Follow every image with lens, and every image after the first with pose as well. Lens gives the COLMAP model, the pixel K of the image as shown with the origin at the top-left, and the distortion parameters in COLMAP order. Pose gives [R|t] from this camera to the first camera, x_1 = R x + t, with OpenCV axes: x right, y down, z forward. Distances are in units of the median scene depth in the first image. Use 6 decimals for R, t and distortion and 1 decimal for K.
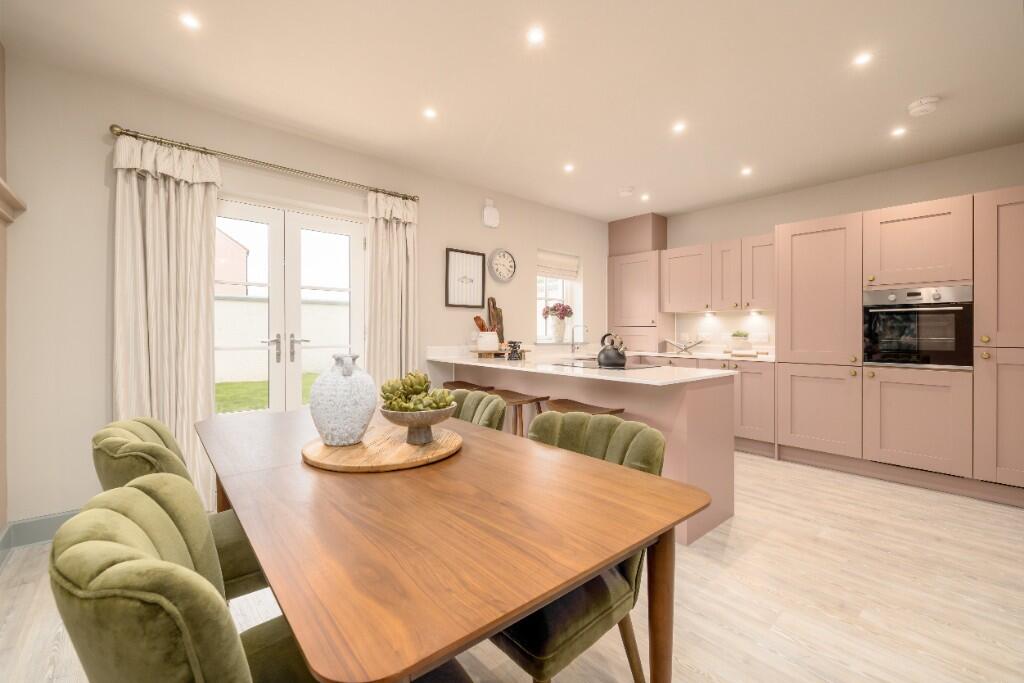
lens RADIAL K [[434.8, 0, 510.0], [0, 434.8, 335.0], [0, 0, 1]] dist [-0.001373, 0.000820]
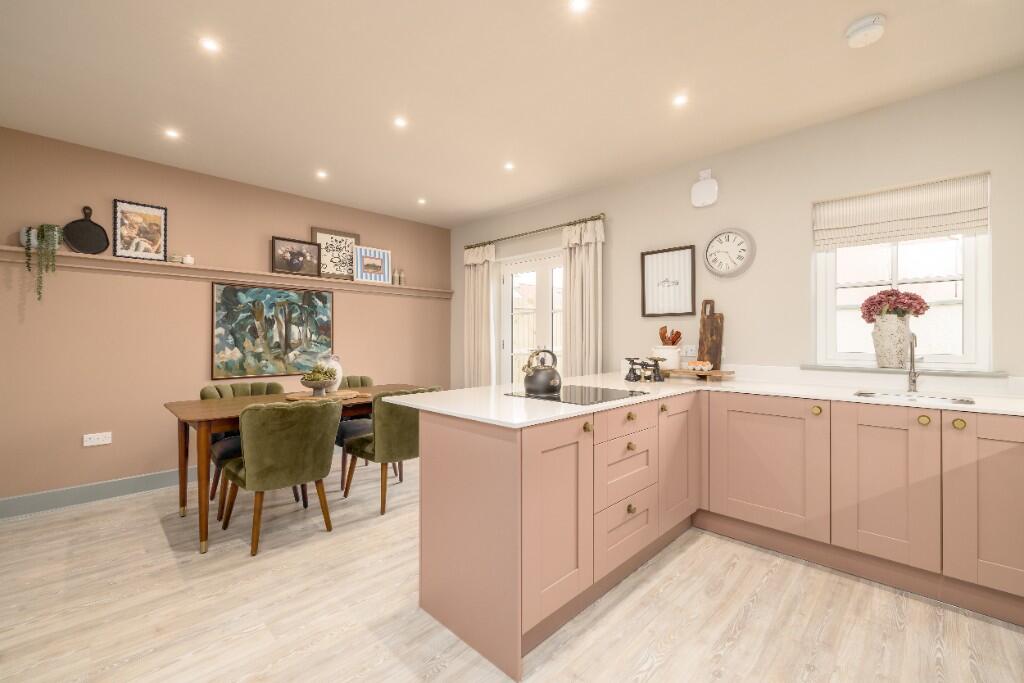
lens RADIAL K [[434.8, 0, 502.2], [0, 434.8, 333.3], [0, 0, 1]] dist [-0.001373, 0.000820]
pose [[0.062607, -0.019911, -0.997840, 0.696674], [-0.008347, 0.999756, -0.020473, -0.010104], [0.998003, 0.009611, 0.062426, 0.612953]]
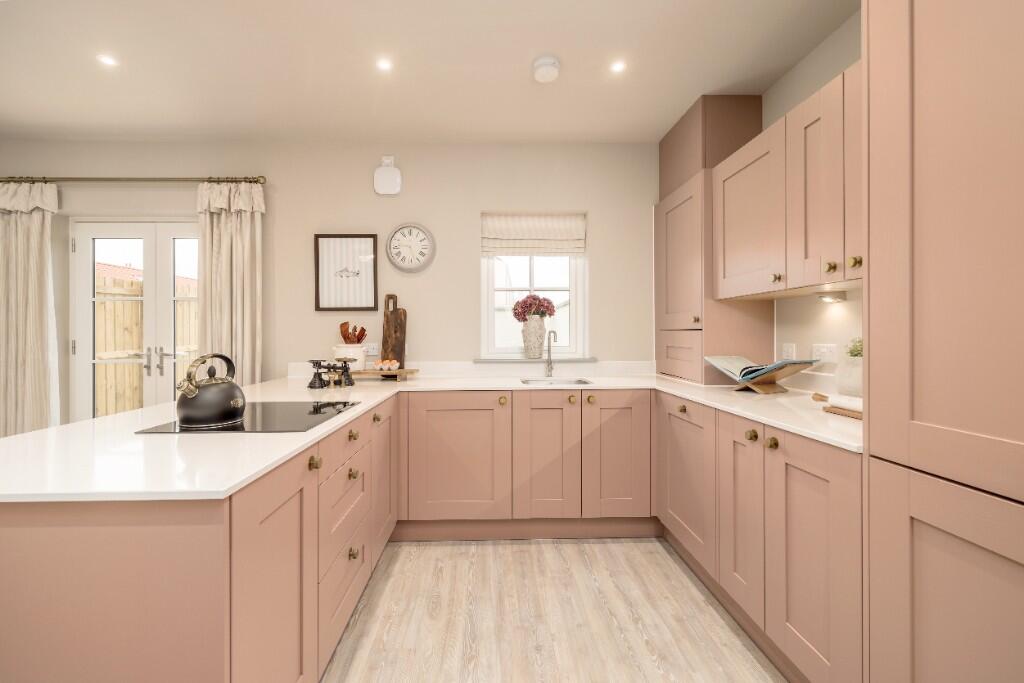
lens RADIAL K [[434.8, 0, 484.5], [0, 434.8, 333.3], [0, 0, 1]] dist [-0.001373, 0.000820]
pose [[0.769596, -0.015998, -0.638331, 0.537535], [0.006891, 0.999836, -0.016750, -0.010158], [0.638494, 0.008492, 0.769580, 0.564730]]
